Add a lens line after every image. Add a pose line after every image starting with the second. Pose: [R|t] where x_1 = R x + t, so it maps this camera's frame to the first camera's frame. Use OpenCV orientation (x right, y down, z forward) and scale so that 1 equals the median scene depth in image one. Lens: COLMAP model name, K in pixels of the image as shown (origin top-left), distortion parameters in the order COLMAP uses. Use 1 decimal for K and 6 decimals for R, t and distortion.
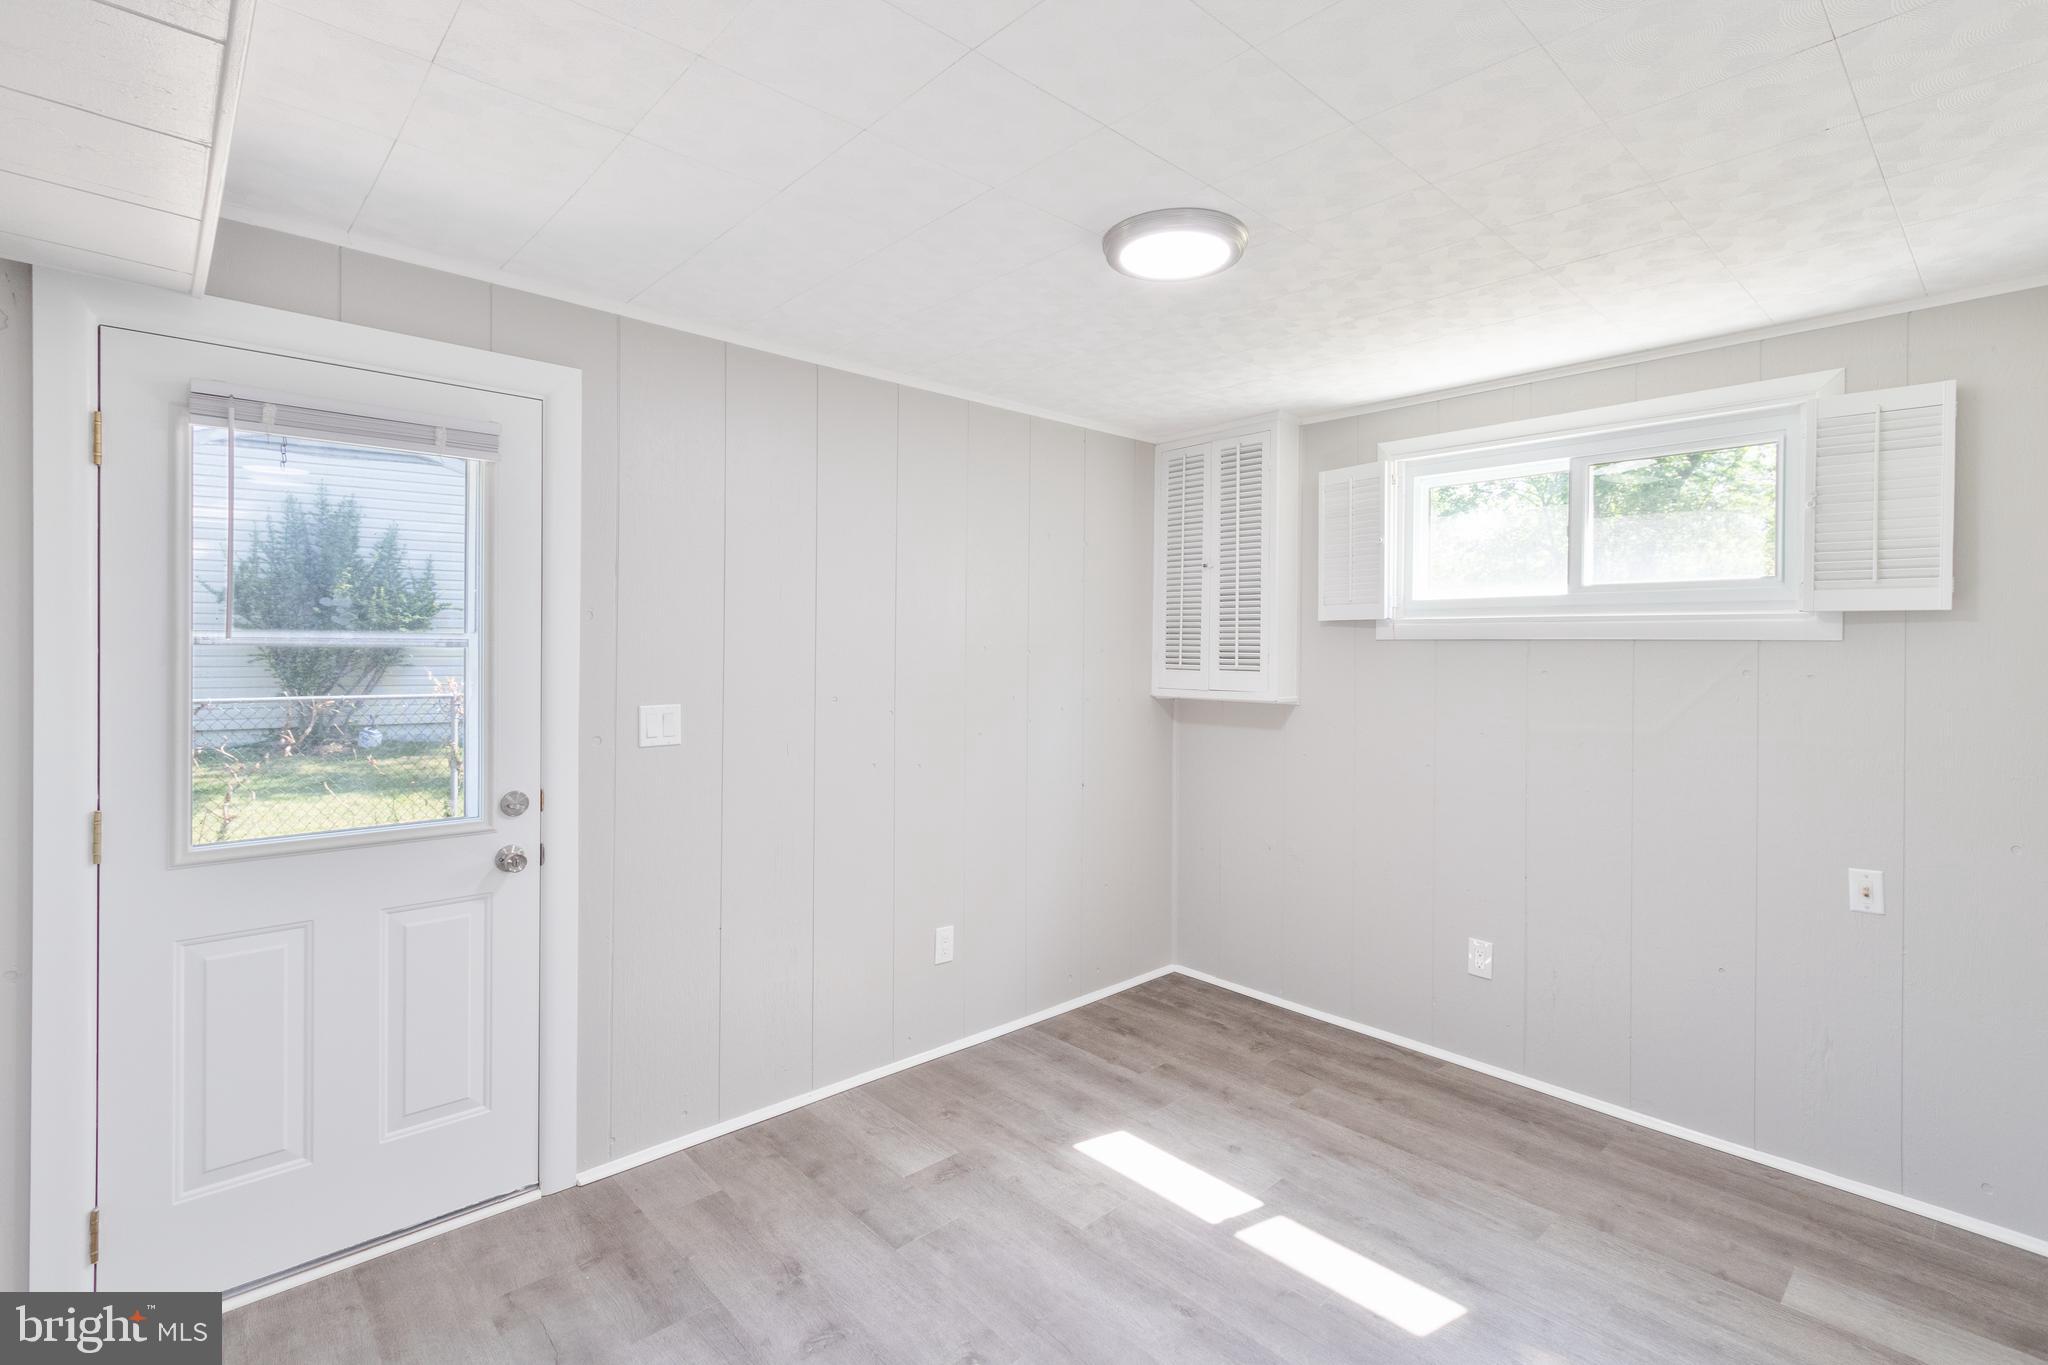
lens RADIAL K [[935.7, 0, 1024.4], [0, 935.7, 651.2], [0, 0, 1]] dist [0.004192, -0.001726]
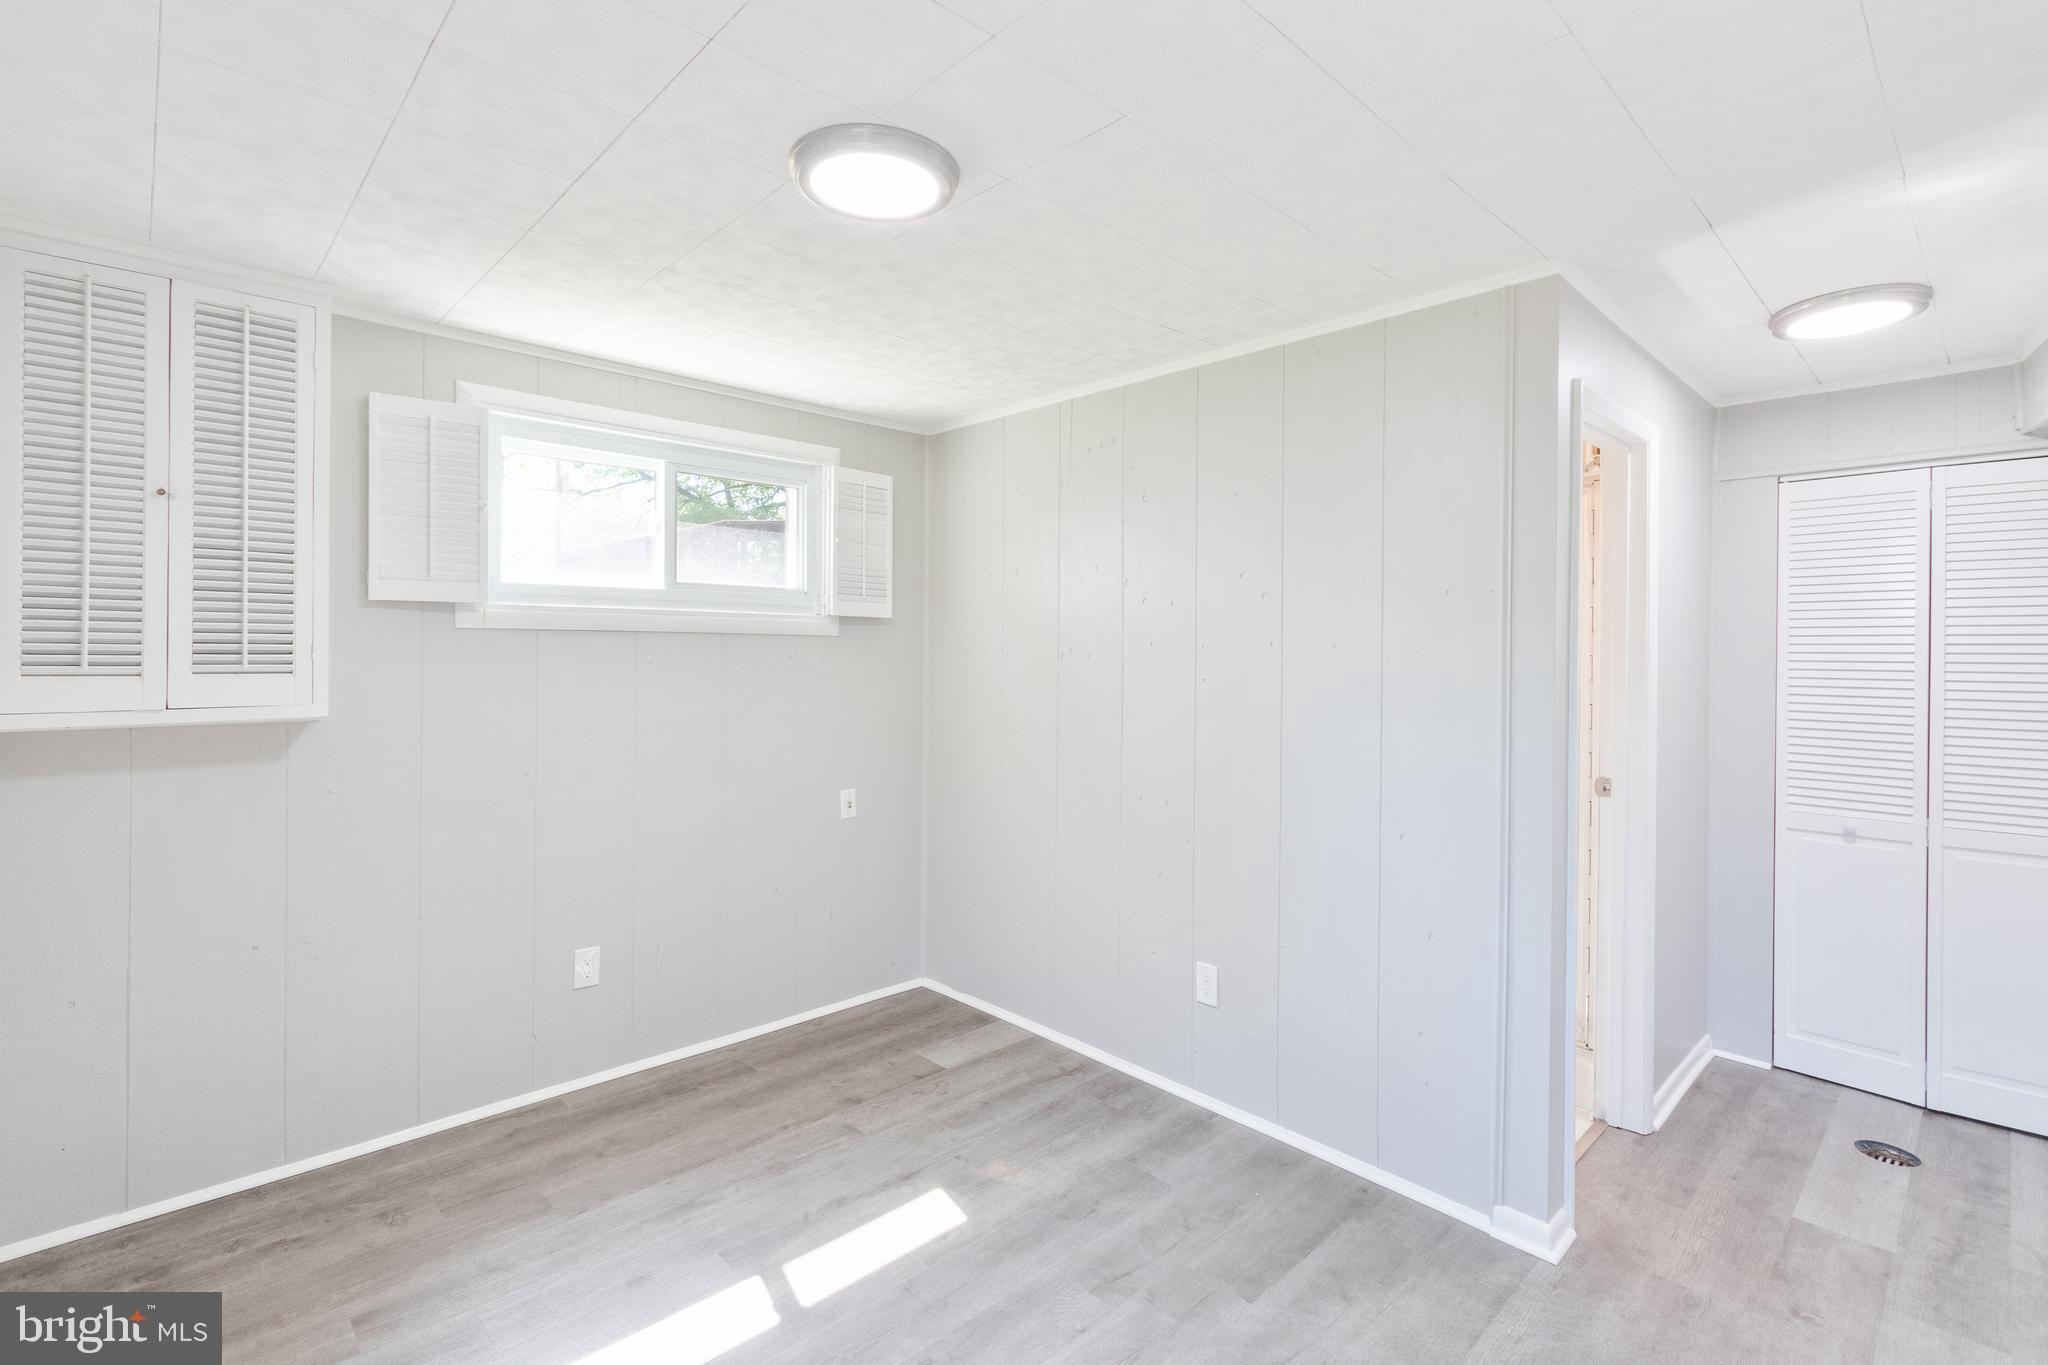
lens RADIAL K [[935.7, 0, 1024.4], [0, 935.7, 651.2], [0, 0, 1]] dist [0.004192, -0.001726]
pose [[-0.008038, -0.009736, 0.999920, -0.570566], [-0.003591, 0.999946, 0.009707, -0.002584], [-0.999961, -0.003513, -0.008073, 0.704960]]
